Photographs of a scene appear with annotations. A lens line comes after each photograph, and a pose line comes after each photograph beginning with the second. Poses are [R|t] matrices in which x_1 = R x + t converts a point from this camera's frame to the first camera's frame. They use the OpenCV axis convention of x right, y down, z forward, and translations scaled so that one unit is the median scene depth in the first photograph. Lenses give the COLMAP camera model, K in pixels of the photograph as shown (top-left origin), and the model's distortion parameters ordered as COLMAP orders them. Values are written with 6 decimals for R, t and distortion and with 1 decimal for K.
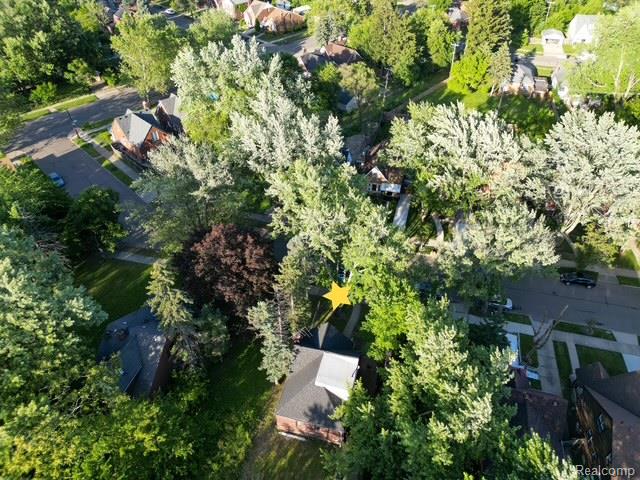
lens RADIAL K [[444.2, 0, 320.0], [0, 444.2, 240.0], [0, 0, 1]] dist [0.047721, -0.050560]
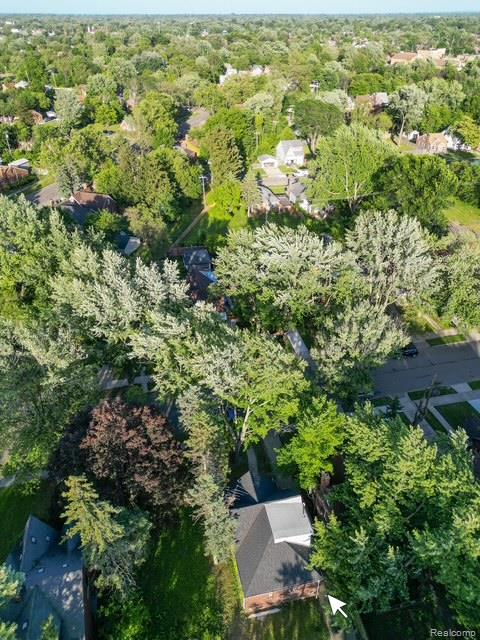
lens RADIAL K [[444.2, 0, 240.0], [0, 444.2, 320.0], [0, 0, 1]] dist [0.047721, -0.050560]
pose [[0.884937, -0.252609, 0.391249, -0.295895], [0.295375, 0.953956, -0.052165, -0.073368], [-0.360057, 0.161728, 0.918805, 0.117335]]
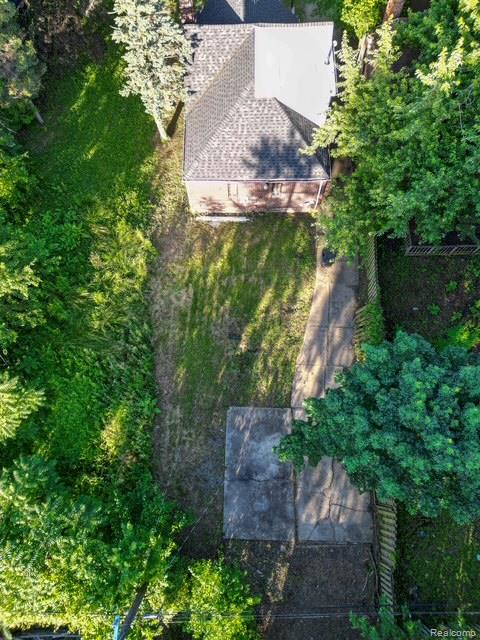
lens RADIAL K [[444.2, 0, 240.0], [0, 444.2, 320.0], [0, 0, 1]] dist [0.047721, -0.050560]
pose [[0.966780, -0.241155, 0.084736, -0.114034], [0.162554, 0.835890, 0.524275, 0.257885], [-0.197261, -0.493085, 0.847322, 0.472598]]
